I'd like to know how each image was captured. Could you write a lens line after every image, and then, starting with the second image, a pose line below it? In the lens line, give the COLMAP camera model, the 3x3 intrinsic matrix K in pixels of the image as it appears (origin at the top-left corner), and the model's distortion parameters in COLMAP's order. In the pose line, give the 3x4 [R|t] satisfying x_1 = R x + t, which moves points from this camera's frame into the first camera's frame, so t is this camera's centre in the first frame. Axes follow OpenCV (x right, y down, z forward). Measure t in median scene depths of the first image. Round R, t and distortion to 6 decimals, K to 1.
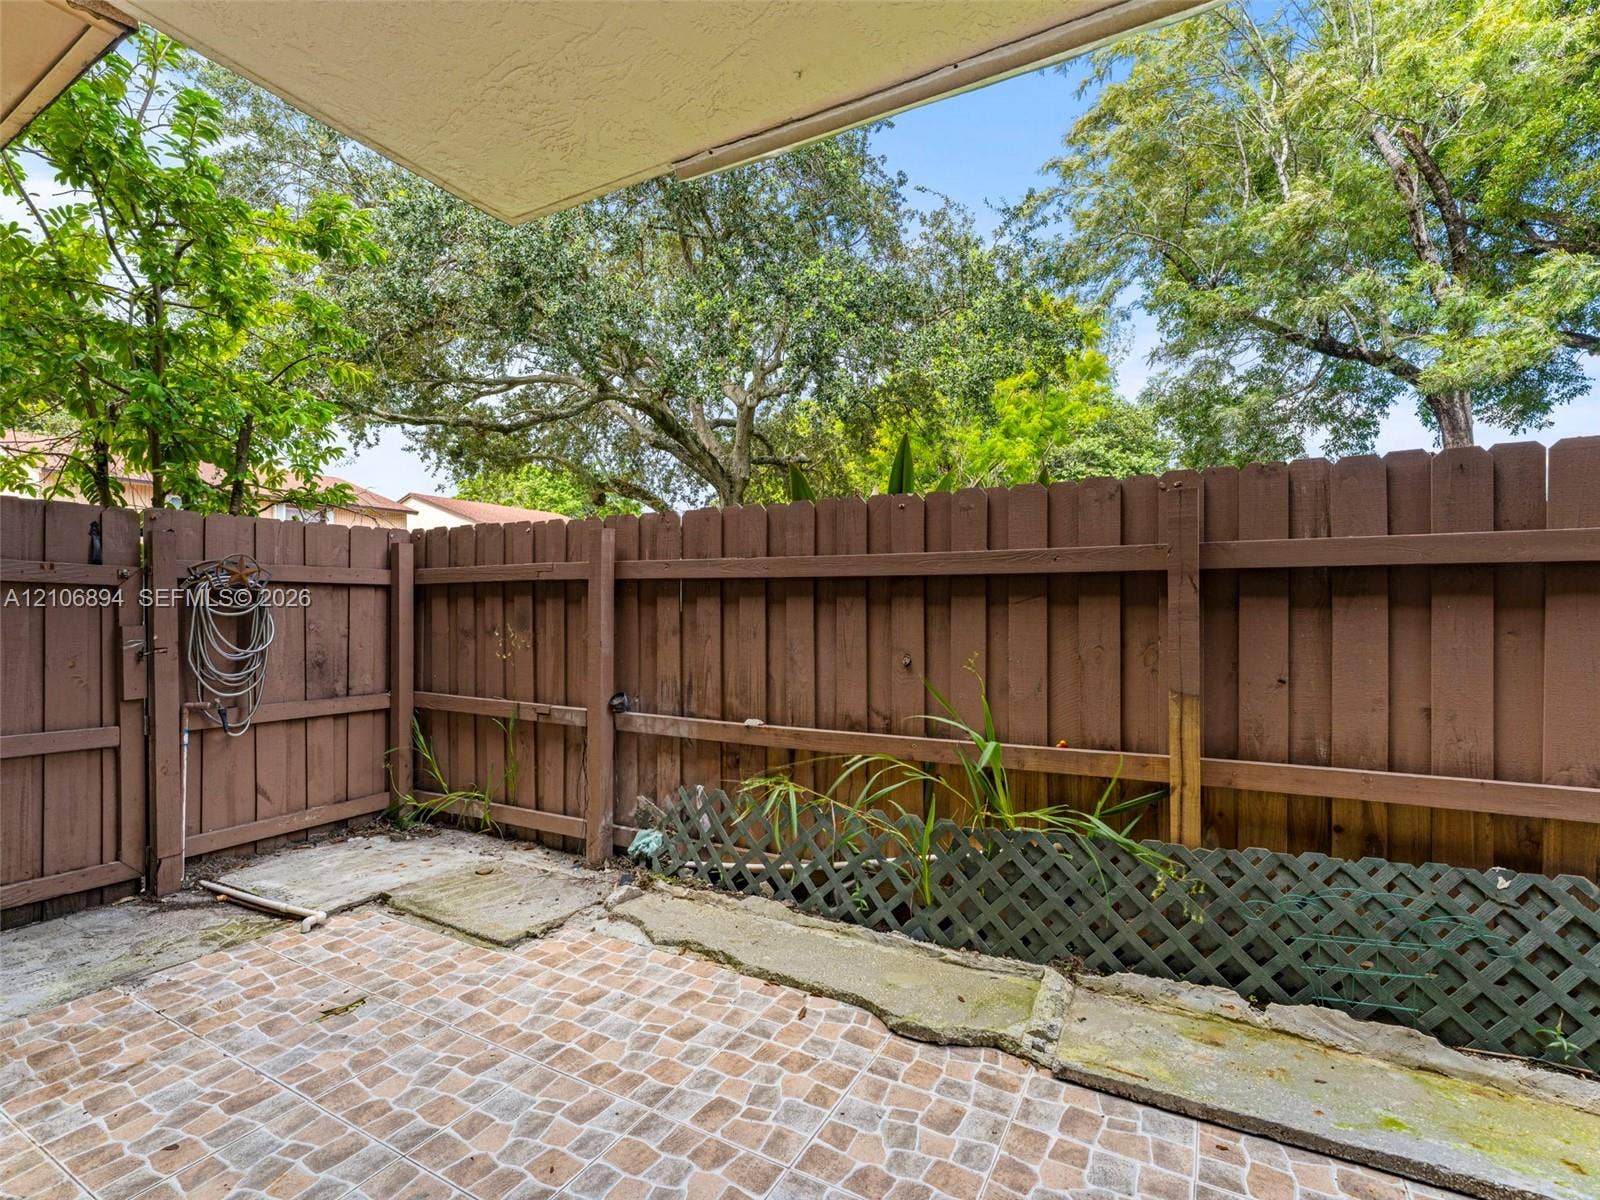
lens RADIAL K [[718.9, 0, 814.0], [0, 718.9, 605.4], [0, 0, 1]] dist [0.000412, -0.001265]
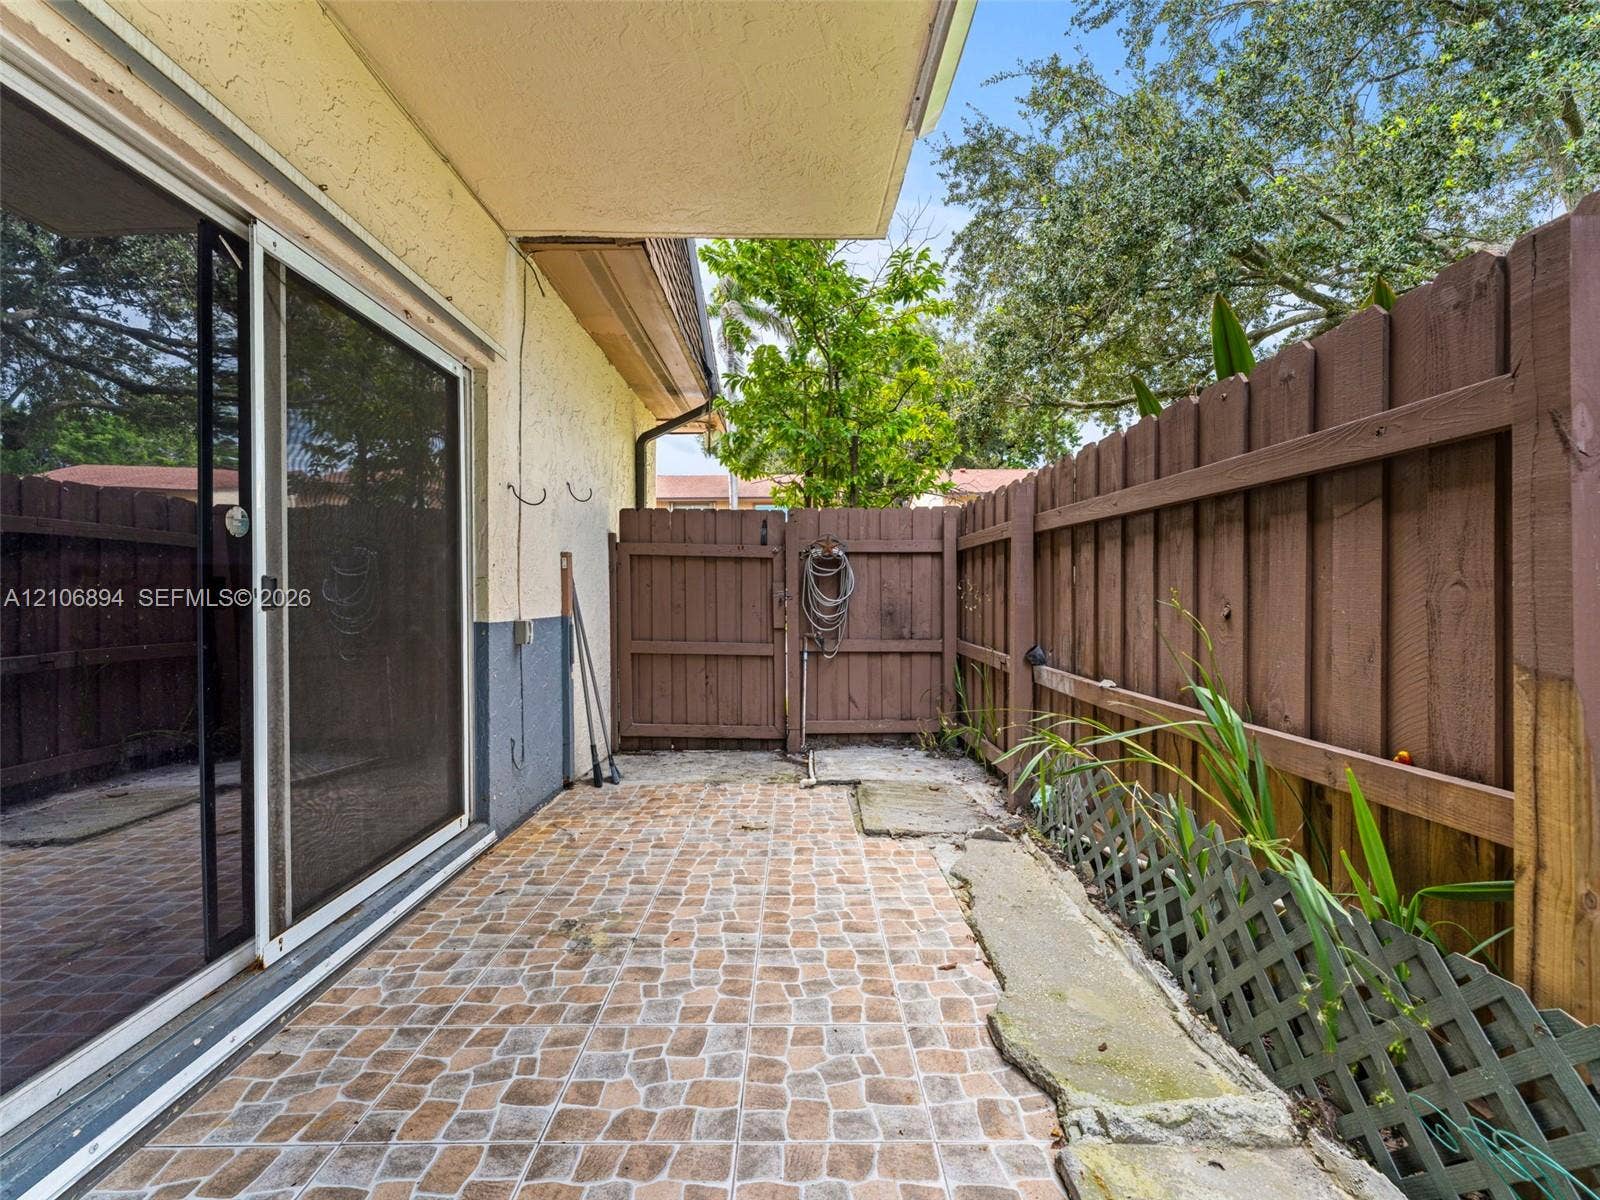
lens RADIAL K [[718.9, 0, 816.0], [0, 718.9, 599.4], [0, 0, 1]] dist [0.000412, -0.001265]
pose [[0.505524, 0.006685, -0.862787, 0.510398], [0.008971, 0.999875, 0.013003, 0.048513], [0.862766, -0.014314, 0.505401, 0.268537]]
